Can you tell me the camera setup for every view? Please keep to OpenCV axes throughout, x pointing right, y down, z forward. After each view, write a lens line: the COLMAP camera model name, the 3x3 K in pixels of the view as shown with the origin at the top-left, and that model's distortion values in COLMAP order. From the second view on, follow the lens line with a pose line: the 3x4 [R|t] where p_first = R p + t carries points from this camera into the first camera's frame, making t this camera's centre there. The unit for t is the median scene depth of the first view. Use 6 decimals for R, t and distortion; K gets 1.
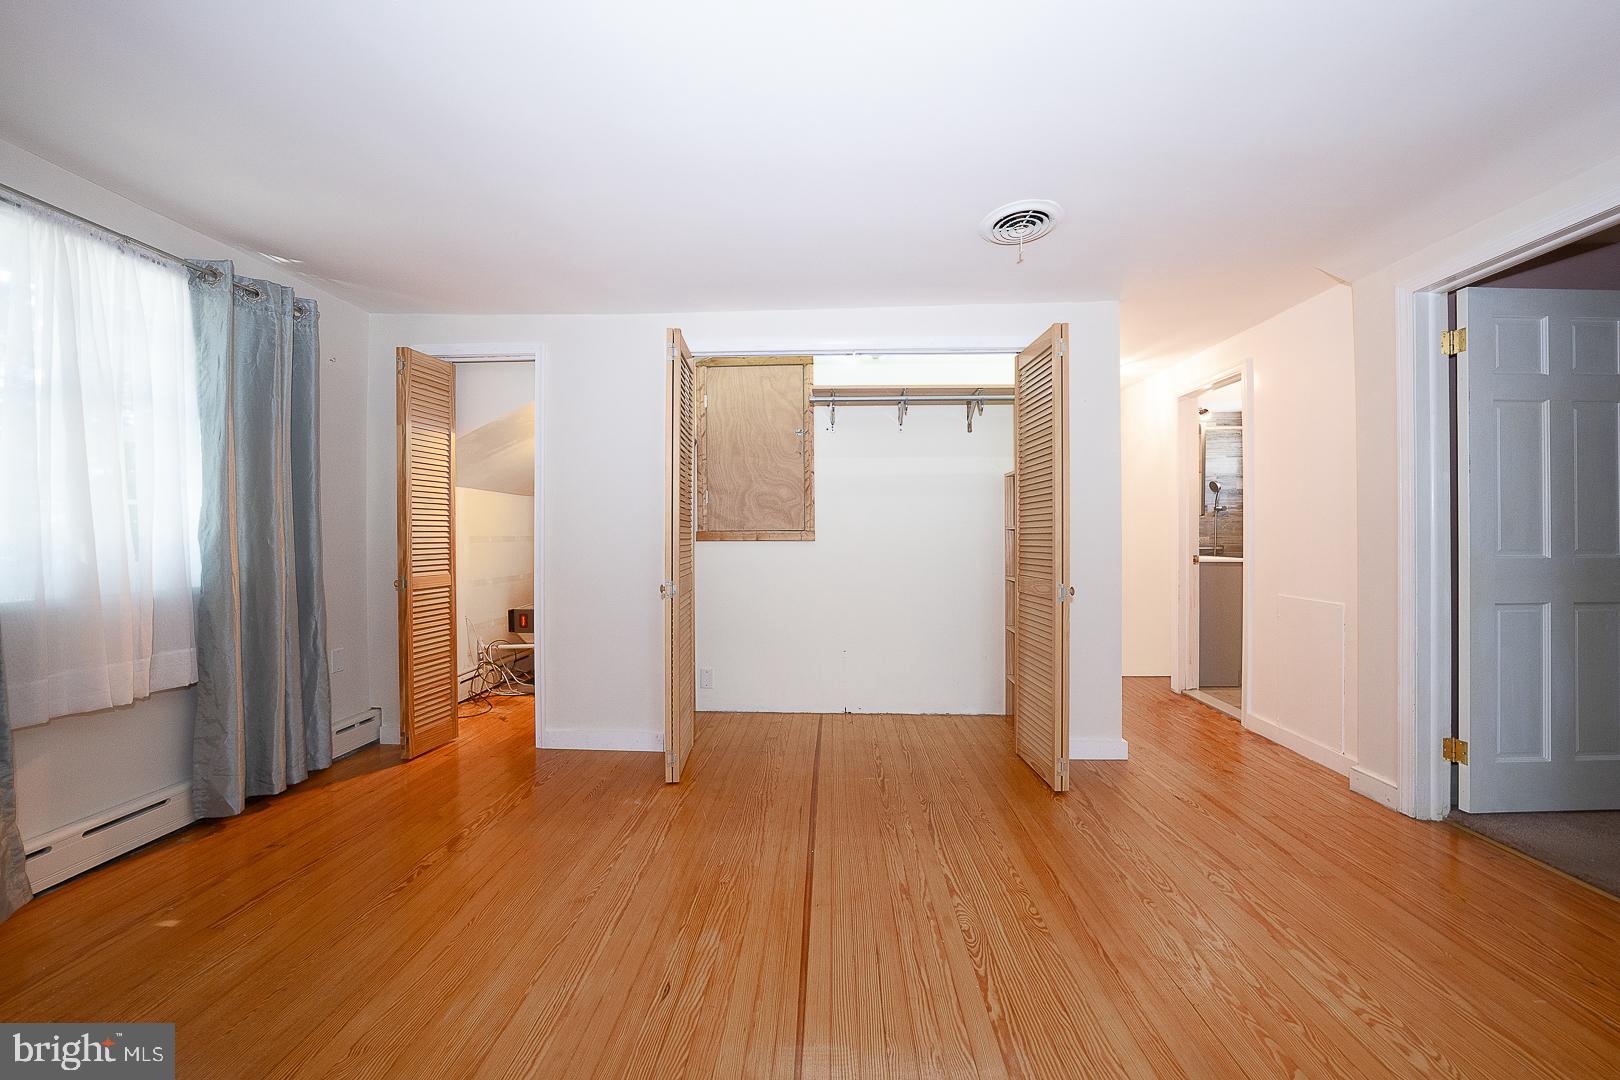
lens RADIAL K [[557.0, 0, 813.3], [0, 557.0, 536.1], [0, 0, 1]] dist [-0.028396, 0.005885]
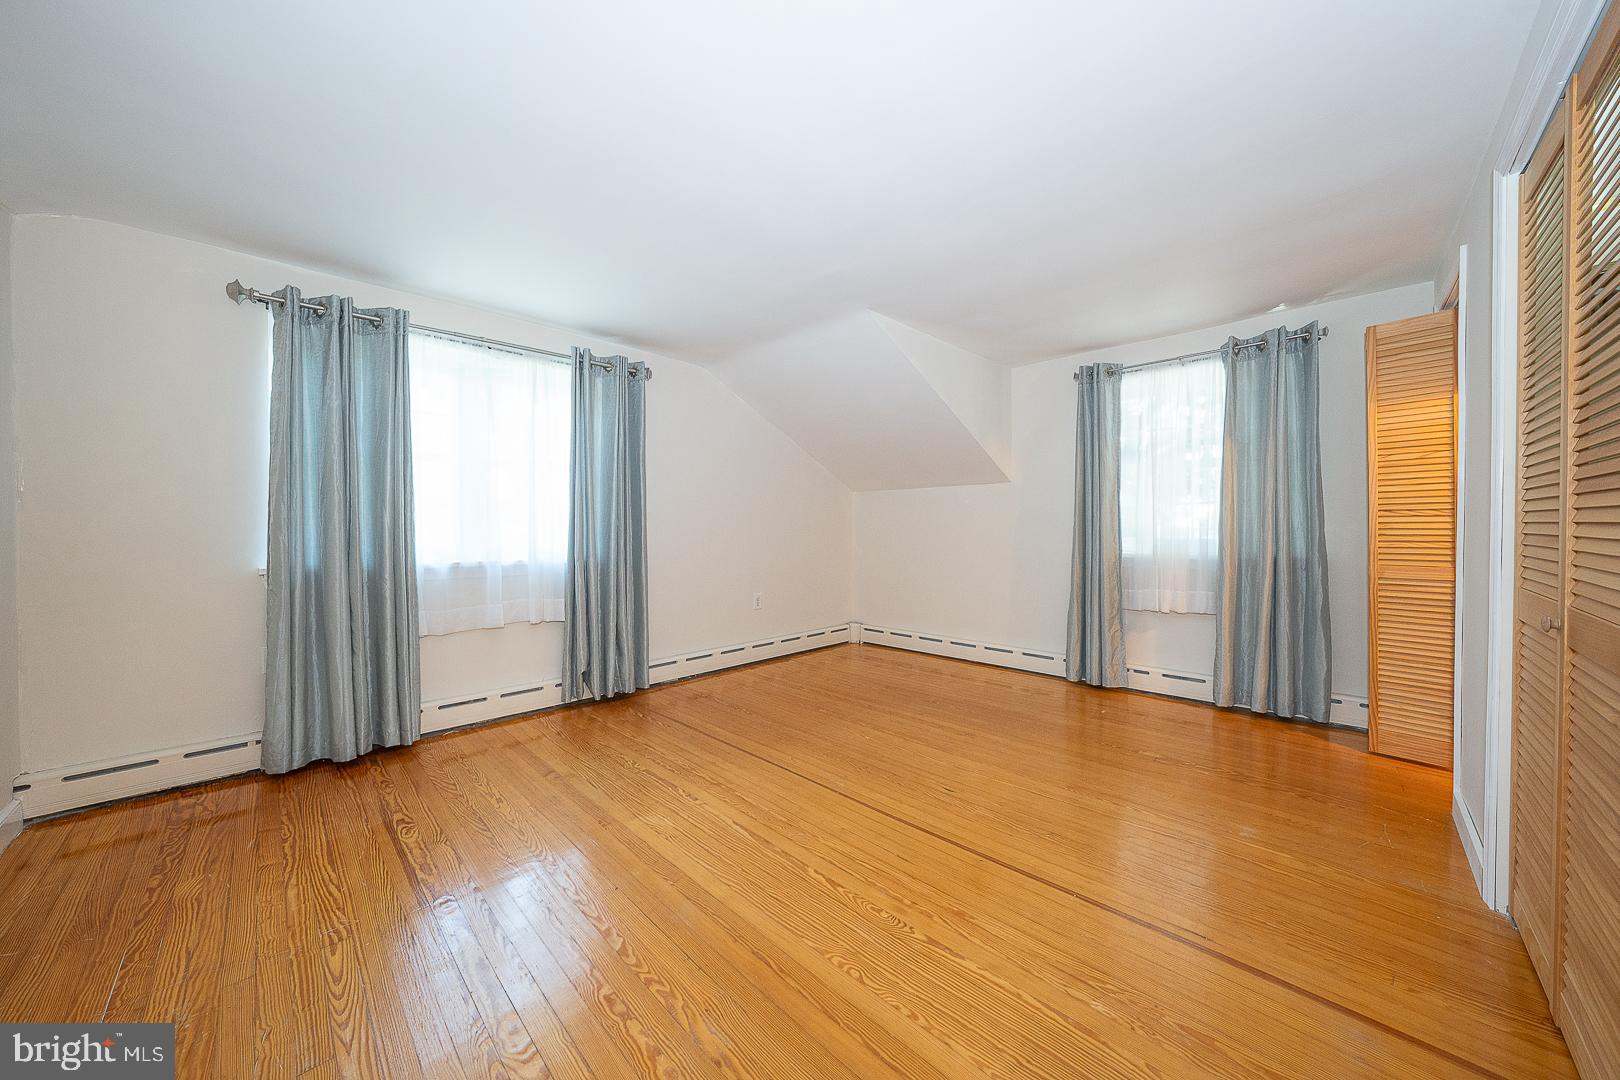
lens RADIAL K [[557.0, 0, 808.6], [0, 557.0, 530.3], [0, 0, 1]] dist [-0.028396, 0.005885]
pose [[-0.677471, 0.008686, -0.735498, 0.660723], [0.004902, 0.999961, 0.007294, 0.004476], [0.735533, 0.001336, -0.677488, 0.948174]]
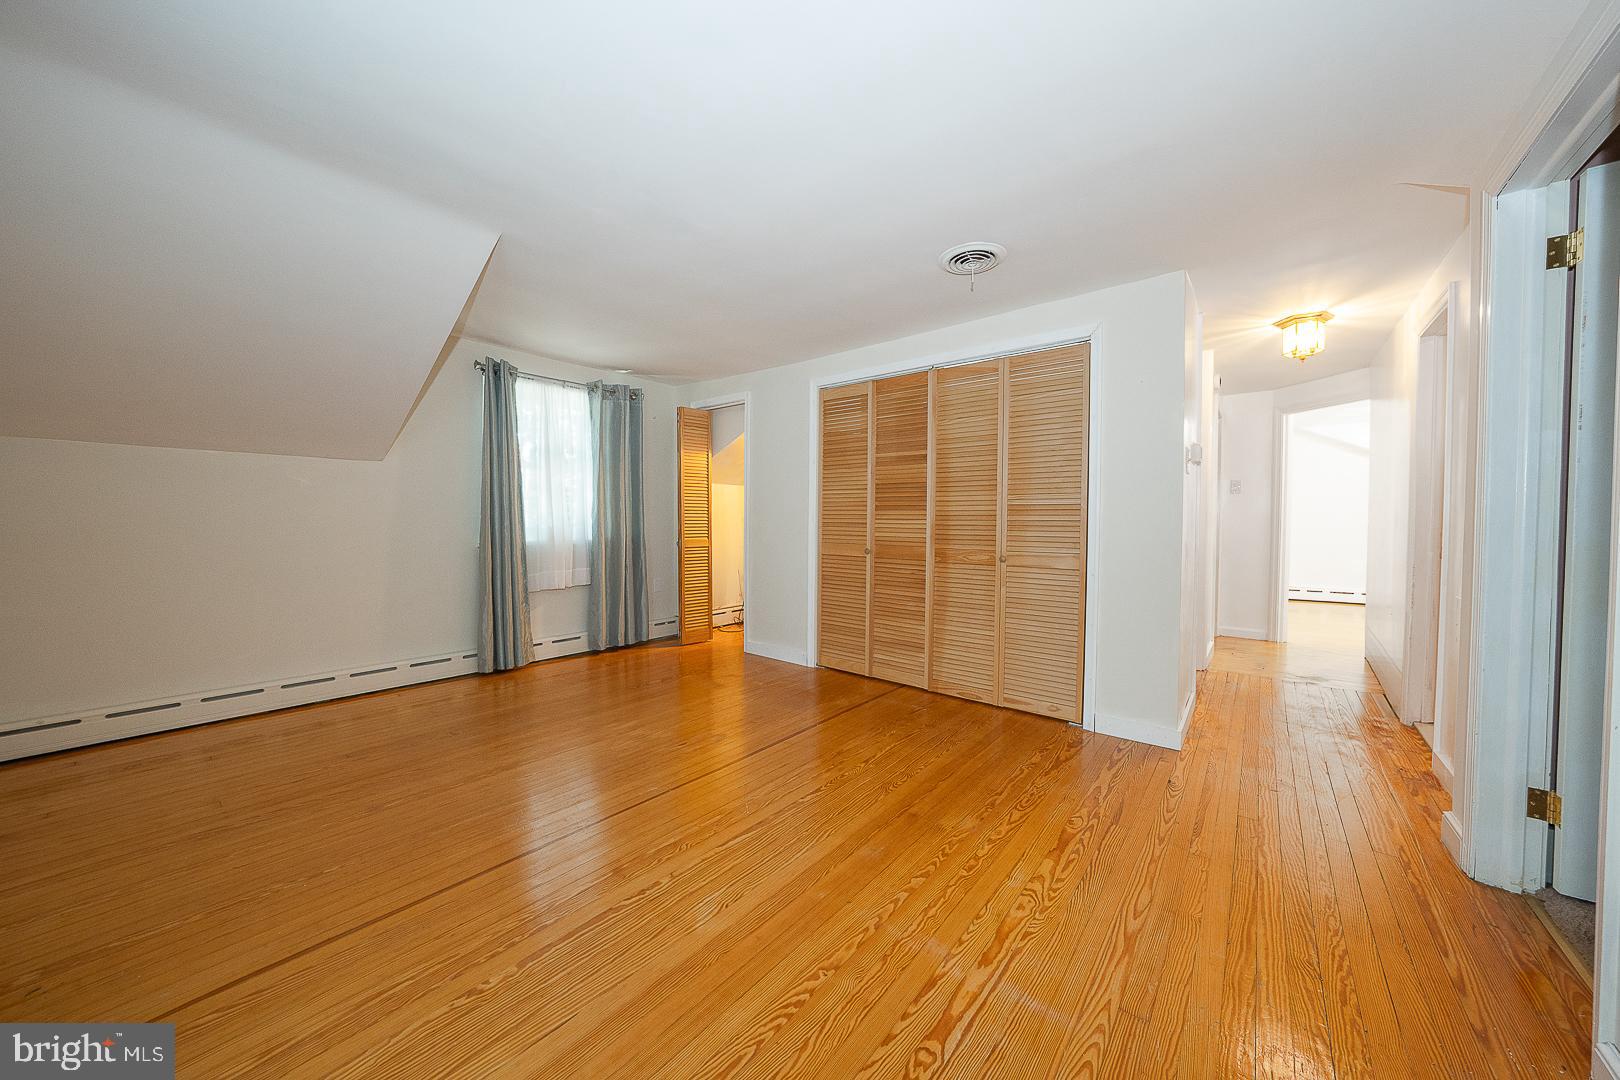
lens RADIAL K [[557.0, 0, 811.3], [0, 557.0, 539.9], [0, 0, 1]] dist [-0.028396, 0.005885]
pose [[0.797036, 0.027411, -0.603309, 0.663241], [-0.007880, 0.999356, 0.034994, 0.010004], [0.603880, -0.023137, 0.796739, -0.154051]]
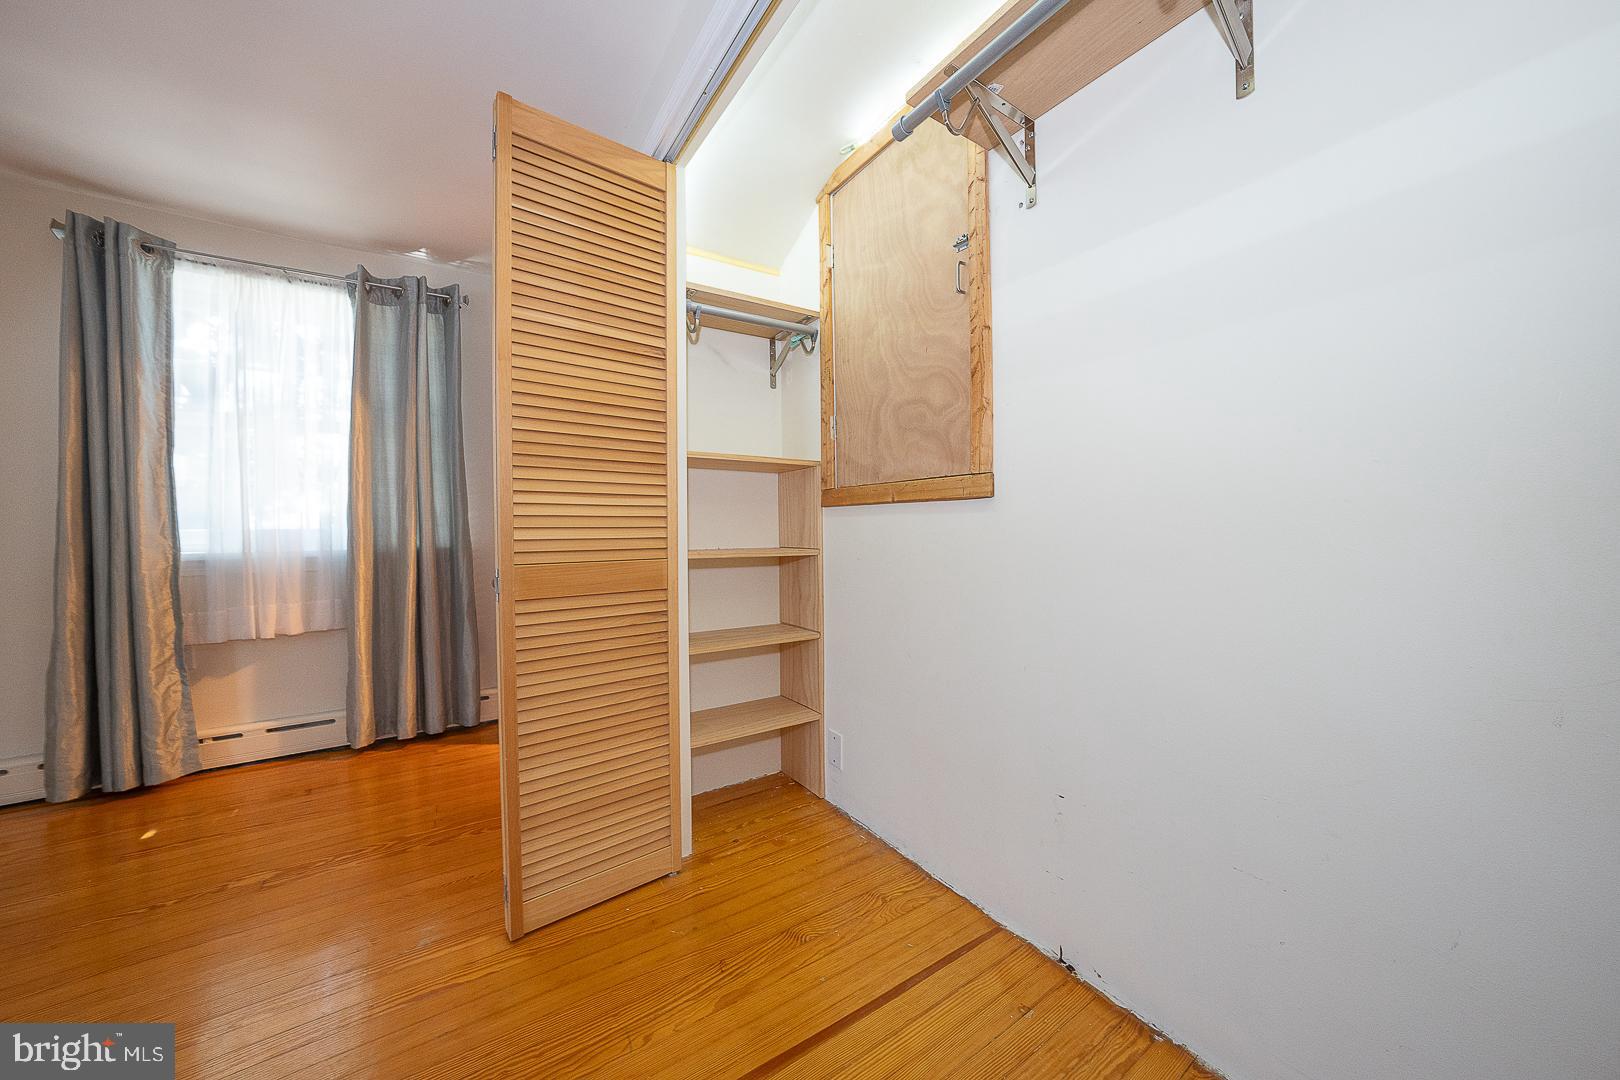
lens RADIAL K [[557.0, 0, 810.8], [0, 557.0, 536.2], [0, 0, 1]] dist [-0.028396, 0.005885]
pose [[0.582890, 0.014644, -0.812419, 0.339477], [0.006266, 0.999727, 0.022516, 0.035799], [0.812527, -0.018215, 0.582639, 0.887577]]
